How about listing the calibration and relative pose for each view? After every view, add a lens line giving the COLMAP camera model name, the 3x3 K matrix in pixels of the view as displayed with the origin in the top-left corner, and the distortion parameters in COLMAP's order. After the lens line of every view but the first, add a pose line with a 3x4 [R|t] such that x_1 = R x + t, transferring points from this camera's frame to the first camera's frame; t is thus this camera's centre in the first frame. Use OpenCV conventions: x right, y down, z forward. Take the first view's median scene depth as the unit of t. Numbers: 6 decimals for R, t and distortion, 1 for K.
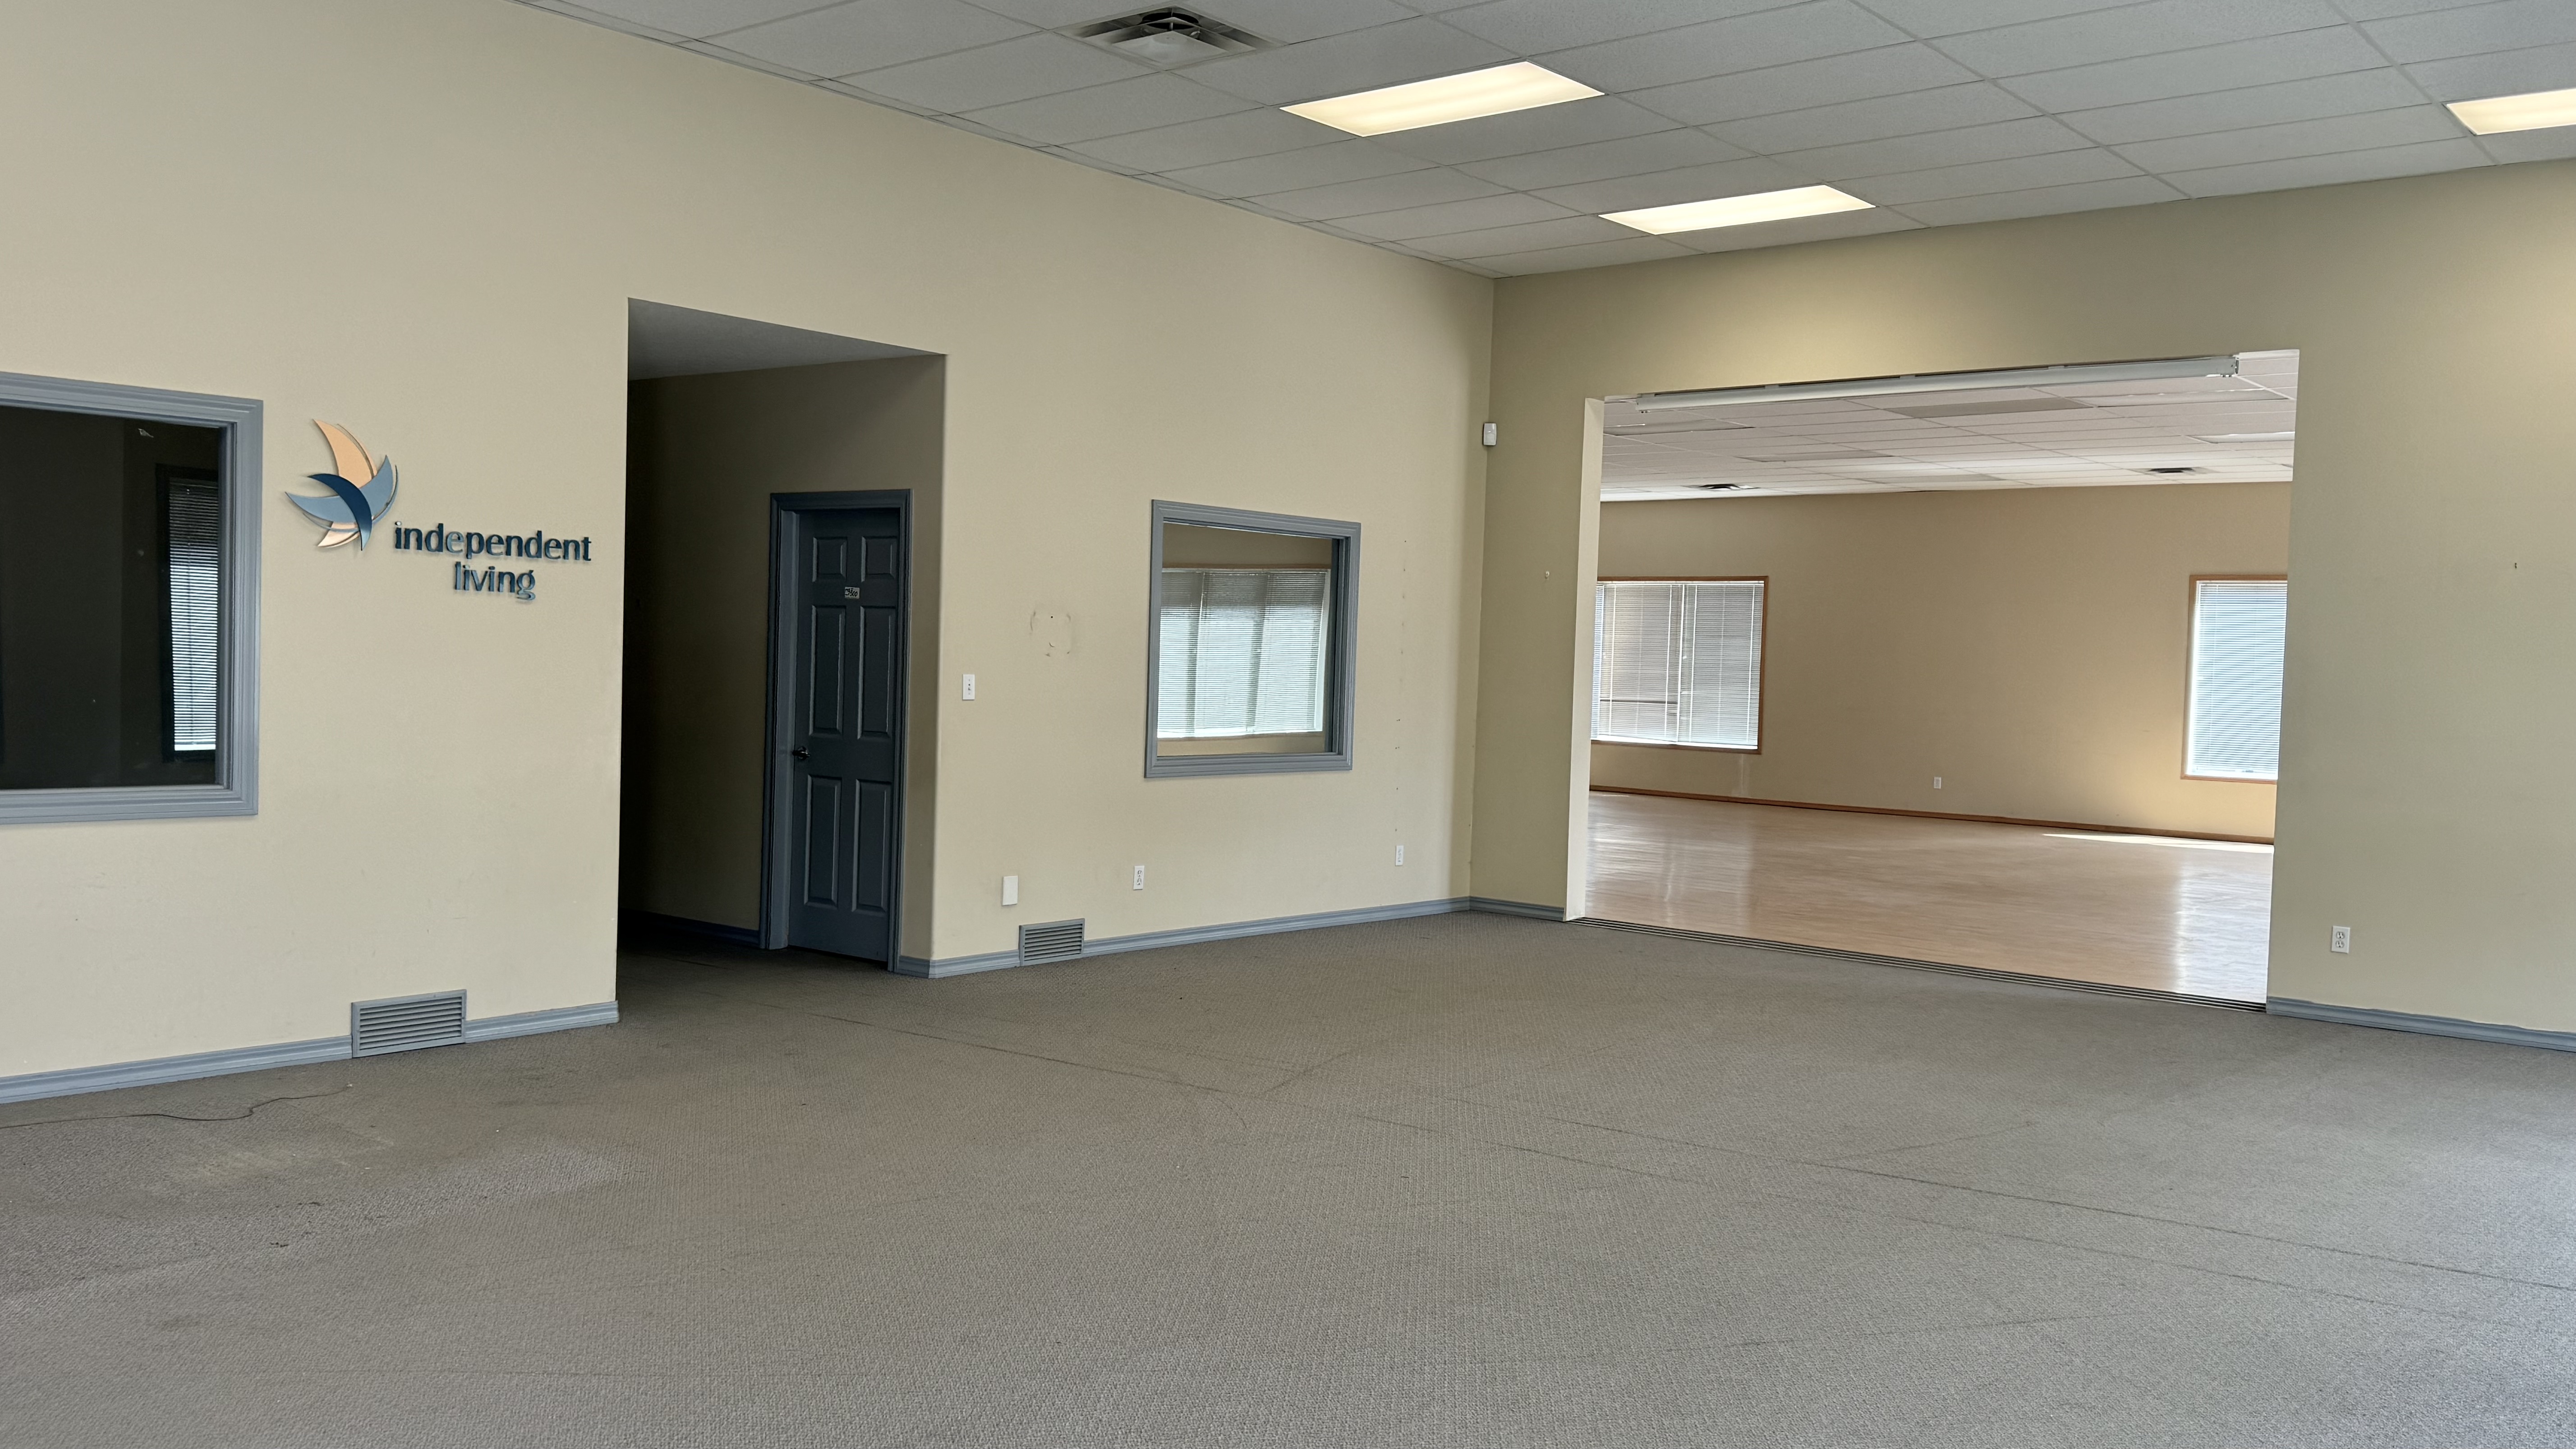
lens RADIAL K [[2129.0, 0, 1287.8], [0, 2129.0, 727.2], [0, 0, 1]] dist [0.015397, 0.005297]
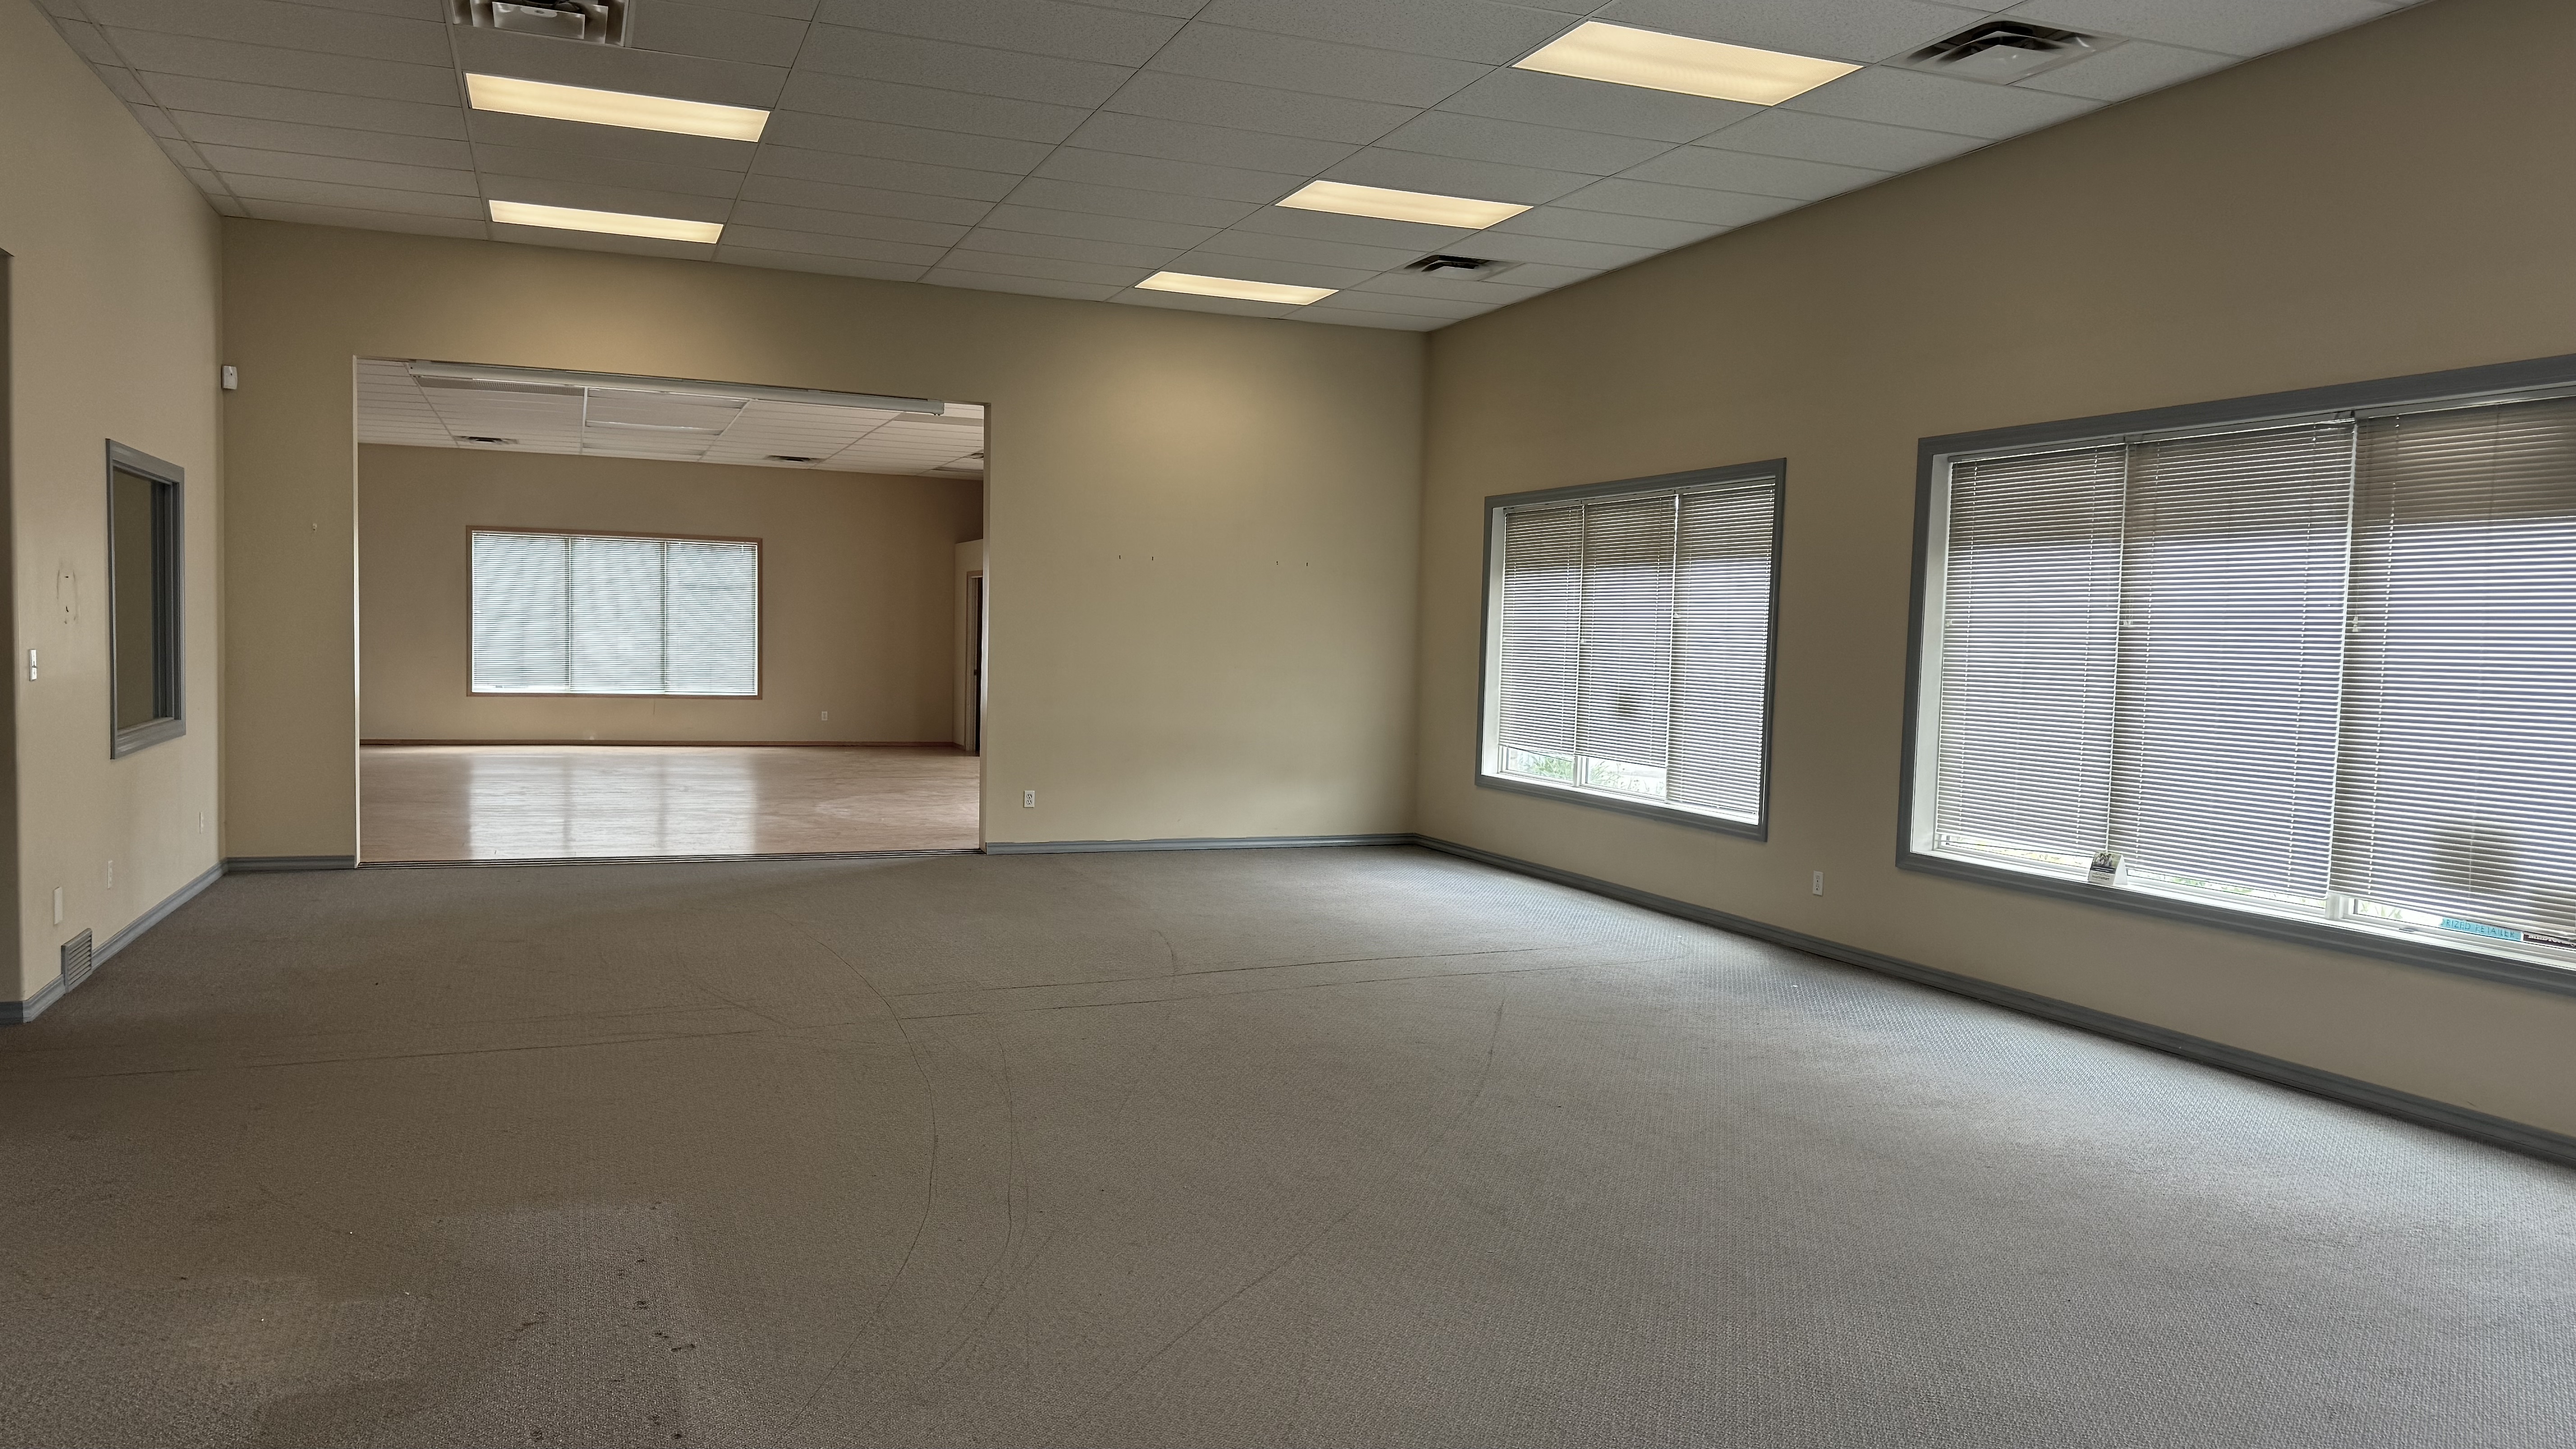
lens RADIAL K [[1796.2, 0, 1285.3], [0, 1796.2, 724.7], [0, 0, 1]] dist [0.045538, -0.004106]
pose [[0.465358, -0.064519, 0.882768, -0.423818], [0.019472, 0.997845, 0.062665, -0.023153], [-0.884908, -0.011972, 0.465612, 0.190663]]
